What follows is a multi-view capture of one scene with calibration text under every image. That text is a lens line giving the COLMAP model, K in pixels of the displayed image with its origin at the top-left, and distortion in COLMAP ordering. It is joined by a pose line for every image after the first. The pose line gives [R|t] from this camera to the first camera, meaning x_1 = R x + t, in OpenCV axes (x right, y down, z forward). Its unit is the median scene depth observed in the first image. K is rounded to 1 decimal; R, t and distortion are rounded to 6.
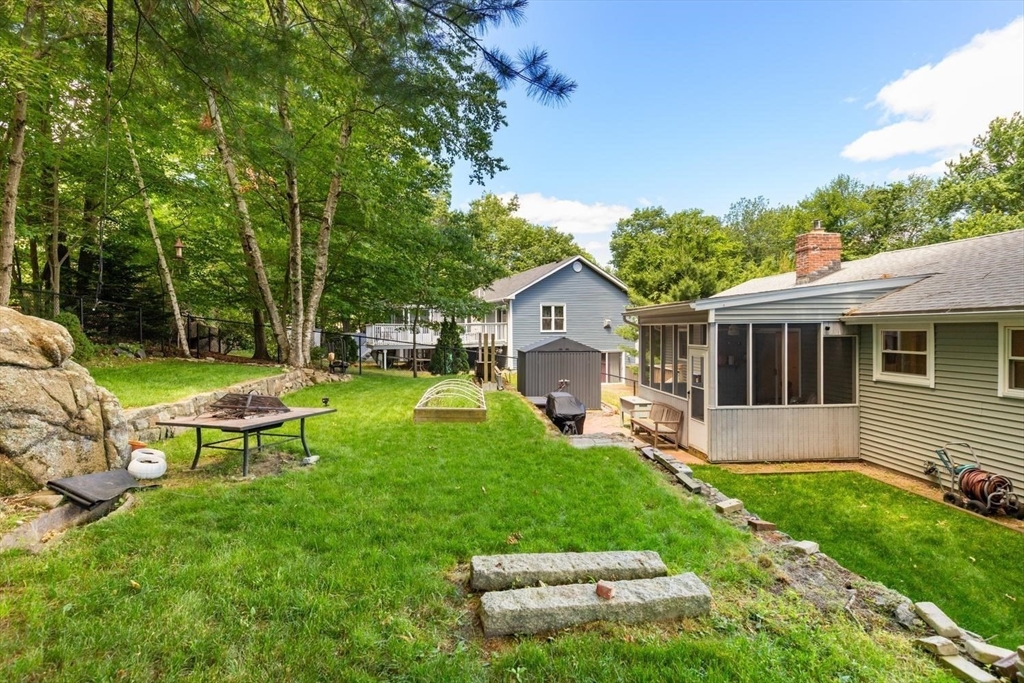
lens RADIAL K [[465.3, 0, 512.3], [0, 465.3, 332.8], [0, 0, 1]] dist [0.004281, -0.002079]
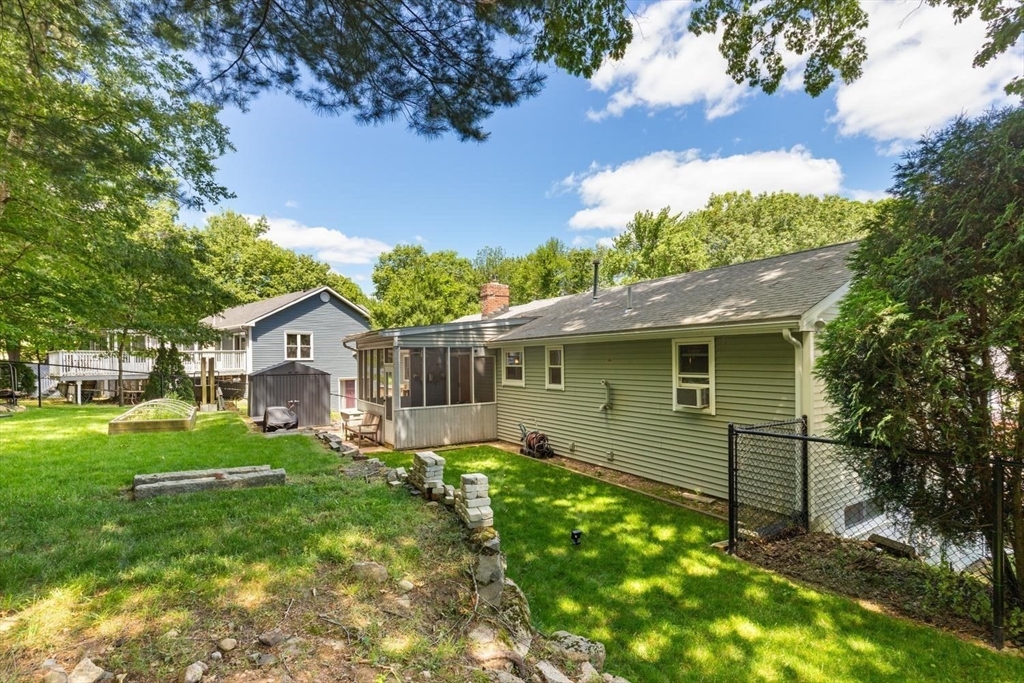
lens RADIAL K [[465.3, 0, 517.4], [0, 465.3, 366.1], [0, 0, 1]] dist [0.004281, -0.002079]
pose [[0.886475, -0.008419, 0.462700, 0.050004], [0.007690, 0.999964, 0.003463, 0.014365], [-0.462713, 0.000488, 0.886508, -0.149338]]
